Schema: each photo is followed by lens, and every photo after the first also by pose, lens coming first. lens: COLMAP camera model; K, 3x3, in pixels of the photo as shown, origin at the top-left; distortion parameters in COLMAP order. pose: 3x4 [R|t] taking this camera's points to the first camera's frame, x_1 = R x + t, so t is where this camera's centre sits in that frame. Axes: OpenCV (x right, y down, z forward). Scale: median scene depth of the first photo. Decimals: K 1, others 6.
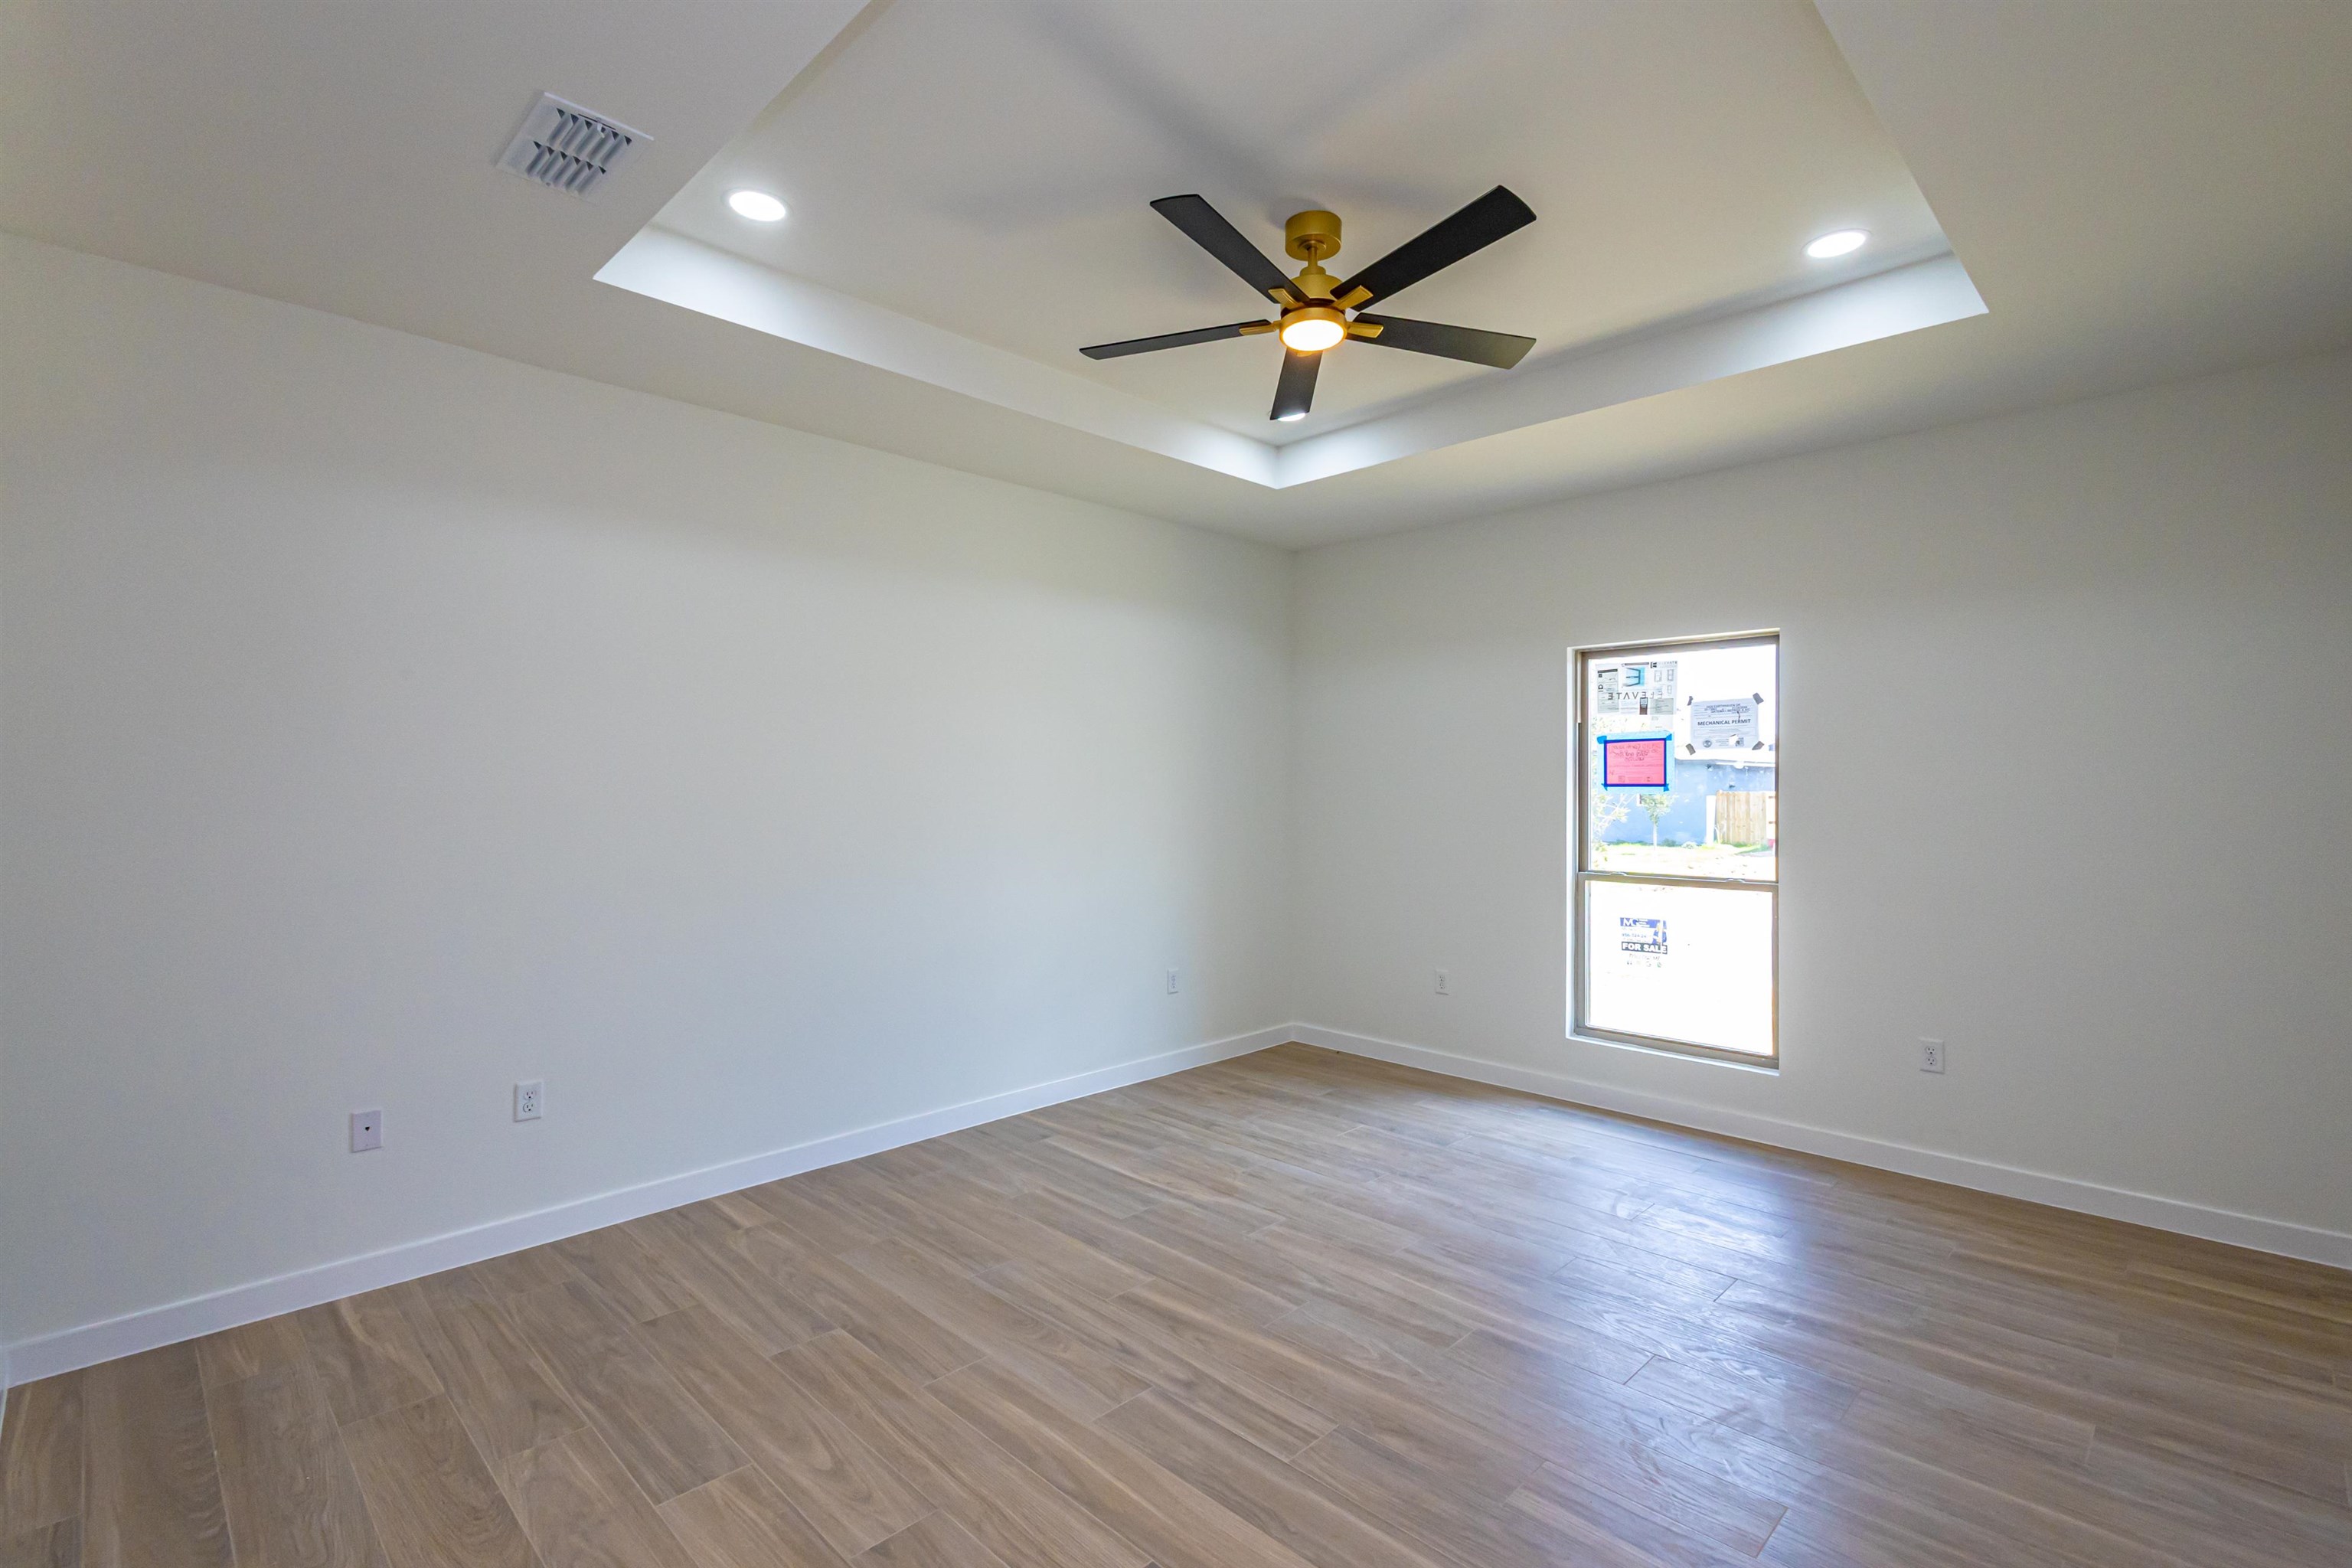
lens RADIAL K [[1082.1, 0, 1176.8], [0, 1082.1, 784.4], [0, 0, 1]] dist [0.012034, -0.003053]
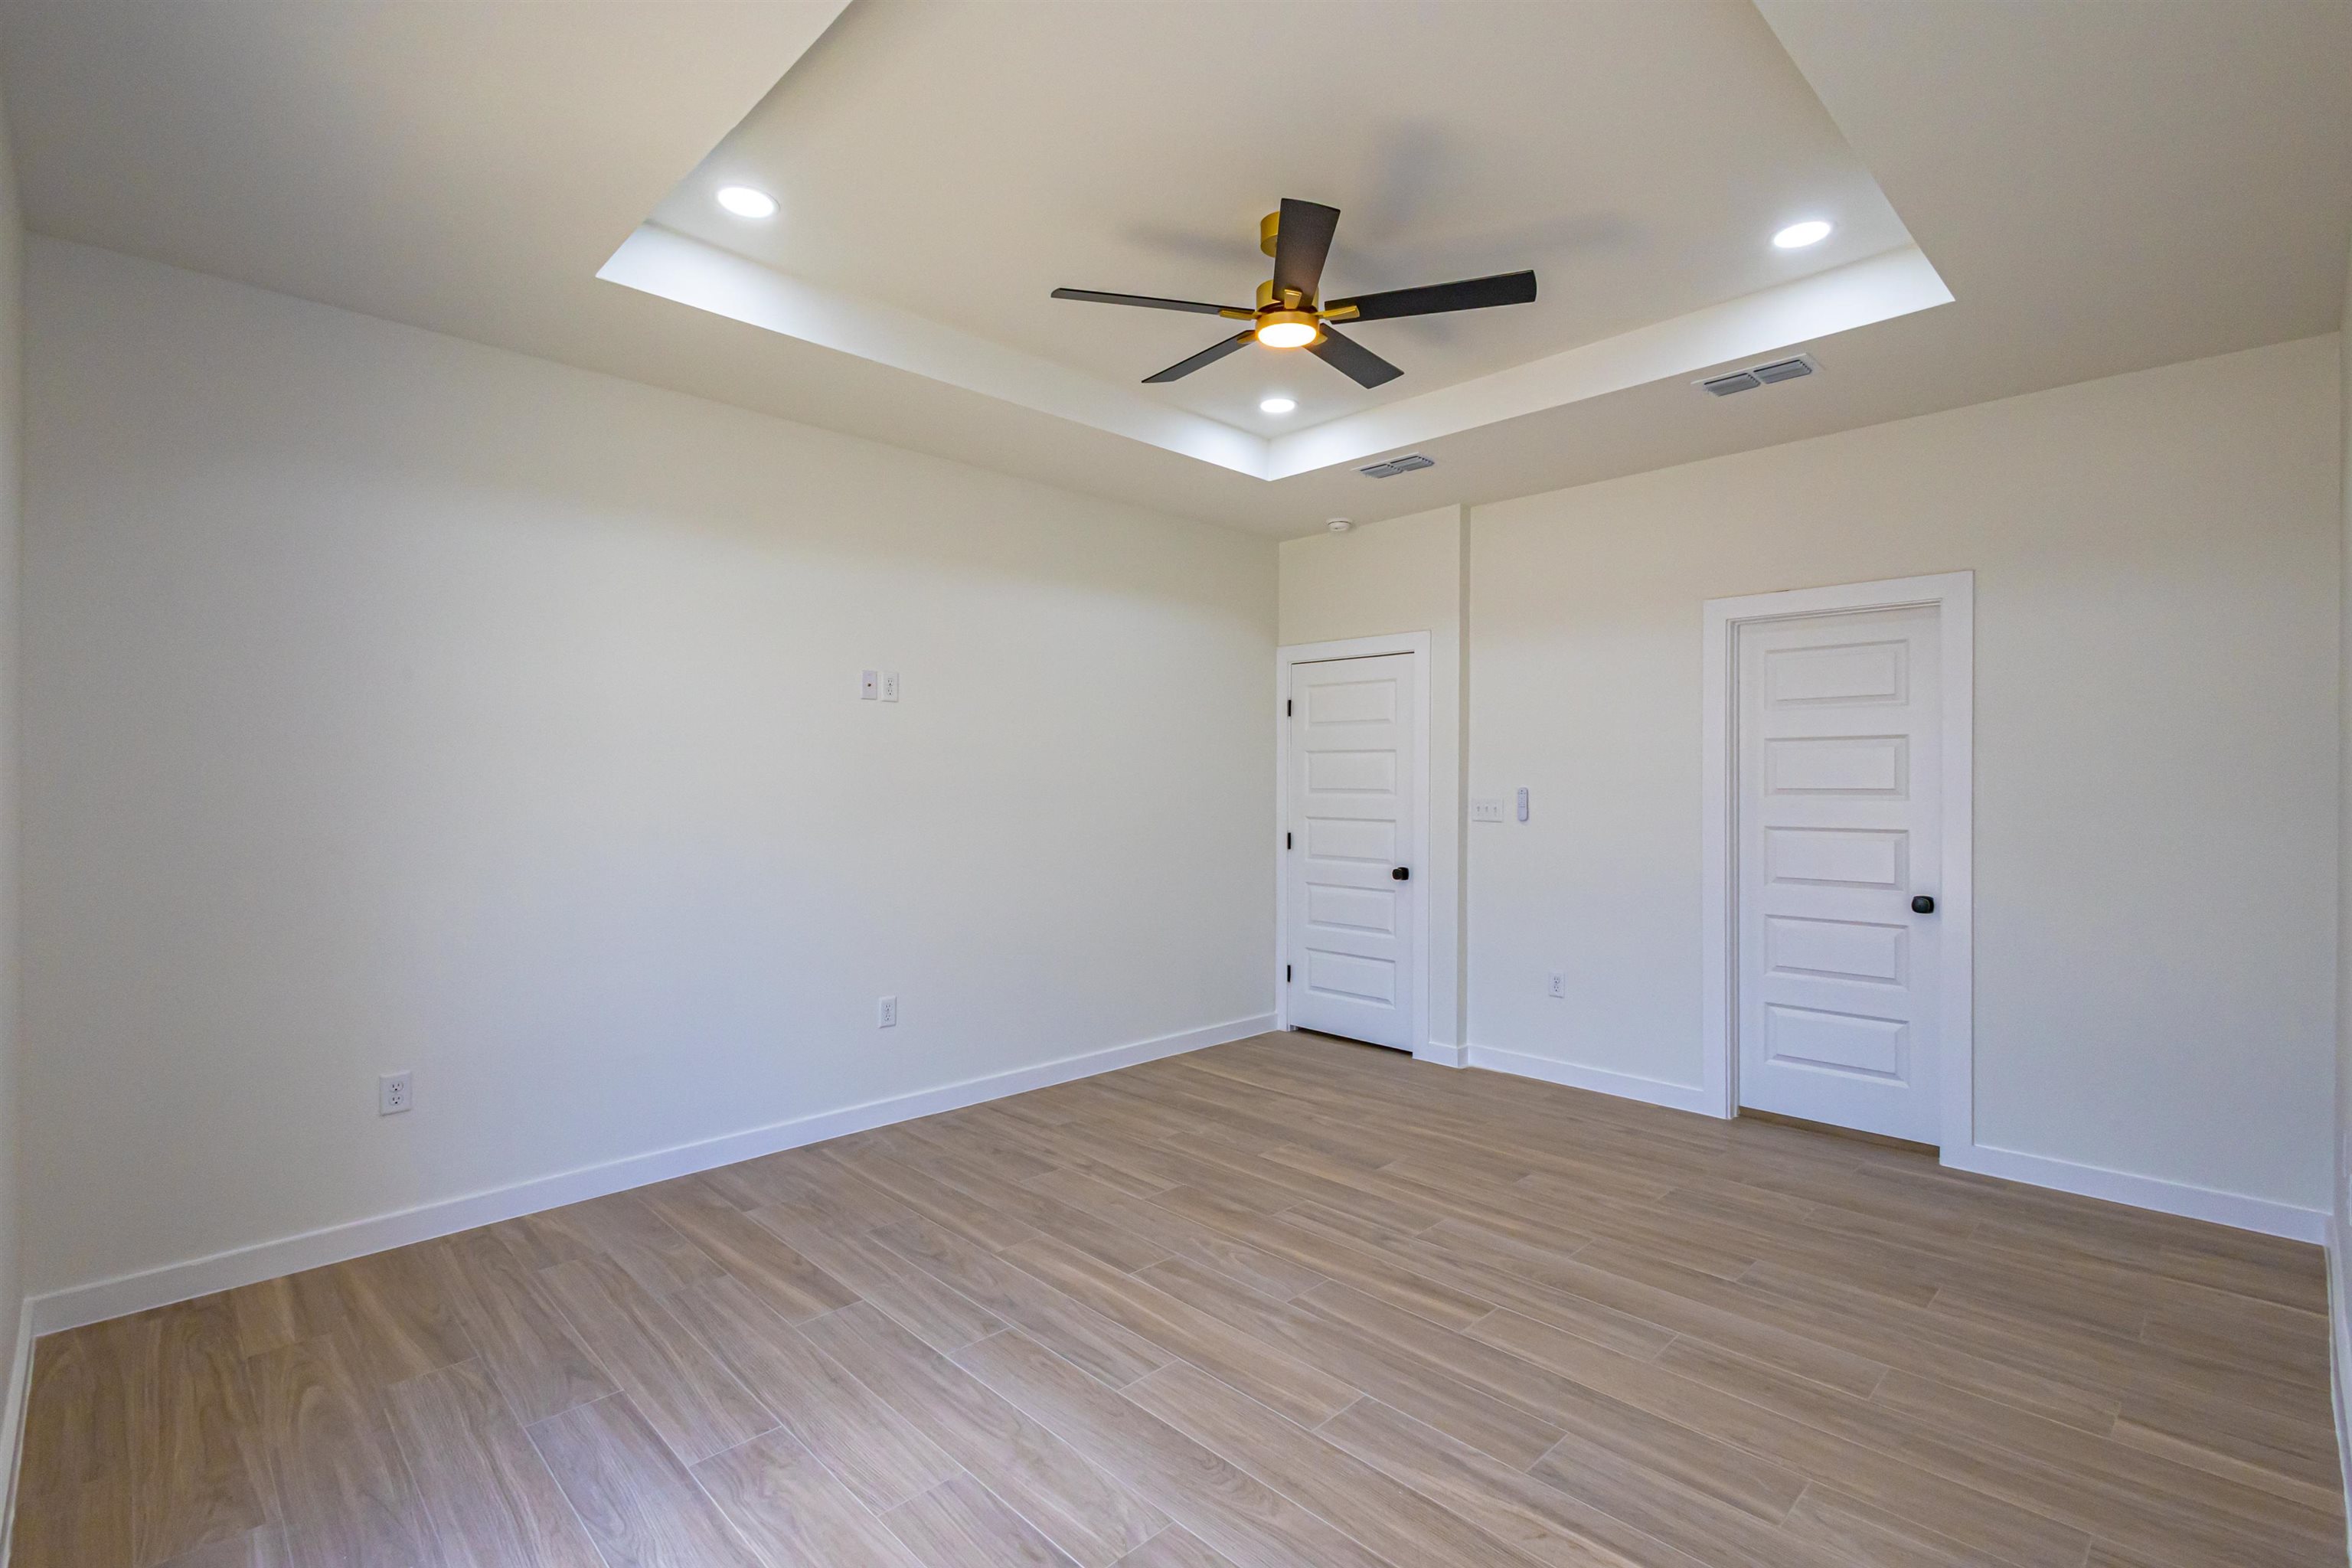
lens RADIAL K [[1082.1, 0, 1174.4], [0, 1082.1, 783.4], [0, 0, 1]] dist [0.012034, -0.003053]
pose [[-0.999877, -0.002162, 0.015506, 0.211802], [-0.002131, 0.999996, 0.001984, 0.016820], [-0.015510, 0.001951, -0.999878, 2.012979]]
